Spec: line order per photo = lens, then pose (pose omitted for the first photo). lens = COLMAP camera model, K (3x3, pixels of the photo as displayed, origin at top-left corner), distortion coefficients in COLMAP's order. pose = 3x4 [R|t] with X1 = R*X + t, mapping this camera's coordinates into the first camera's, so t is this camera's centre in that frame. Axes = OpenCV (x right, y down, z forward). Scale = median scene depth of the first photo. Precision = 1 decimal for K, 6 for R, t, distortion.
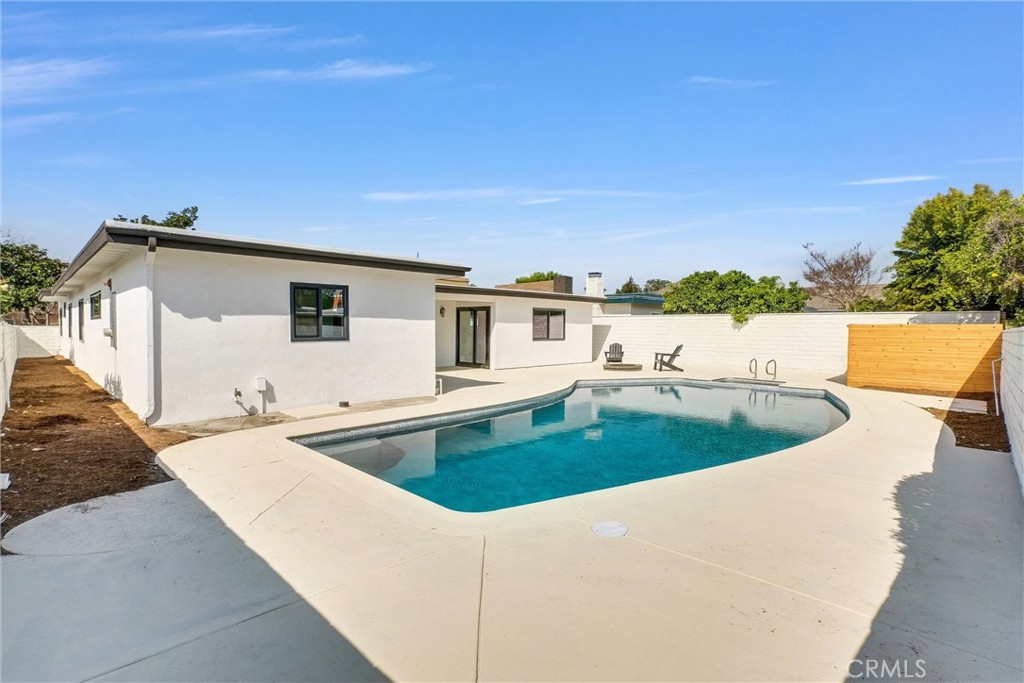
lens RADIAL K [[480.9, 0, 512.0], [0, 480.9, 341.5], [0, 0, 1]] dist [-0.001789, -0.000223]
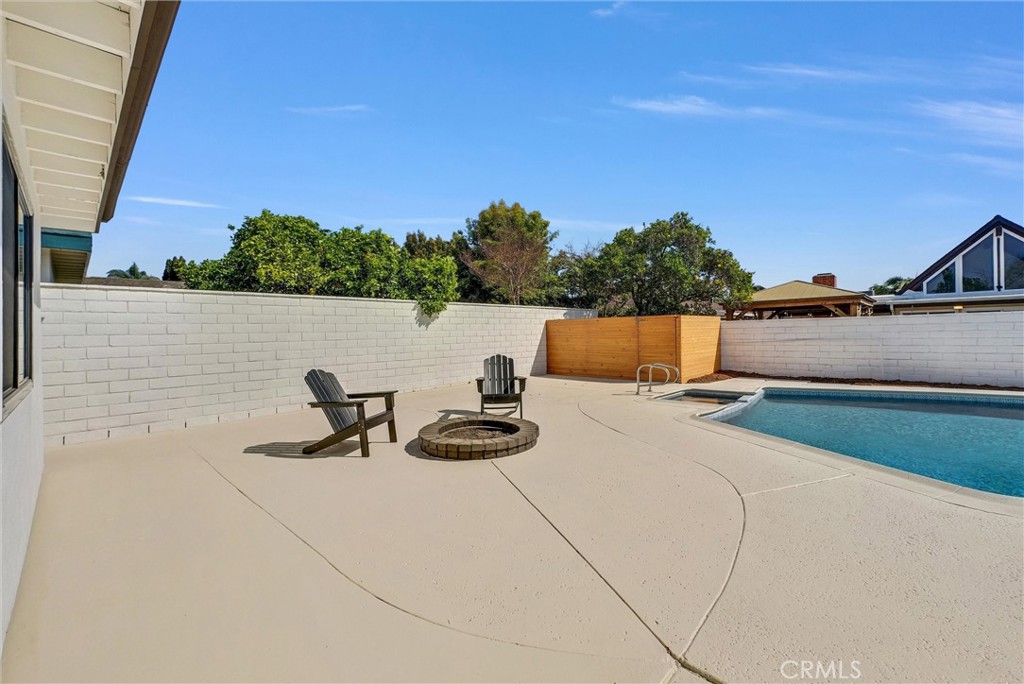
lens RADIAL K [[421.0, 0, 512.0], [0, 421.0, 342.0], [0, 0, 1]] dist [-0.001097, -0.000111]
pose [[-0.029586, -0.027446, 0.999185, -0.062358], [0.051130, 0.998273, 0.028934, -0.018548], [-0.998254, 0.051944, -0.028132, 1.064296]]
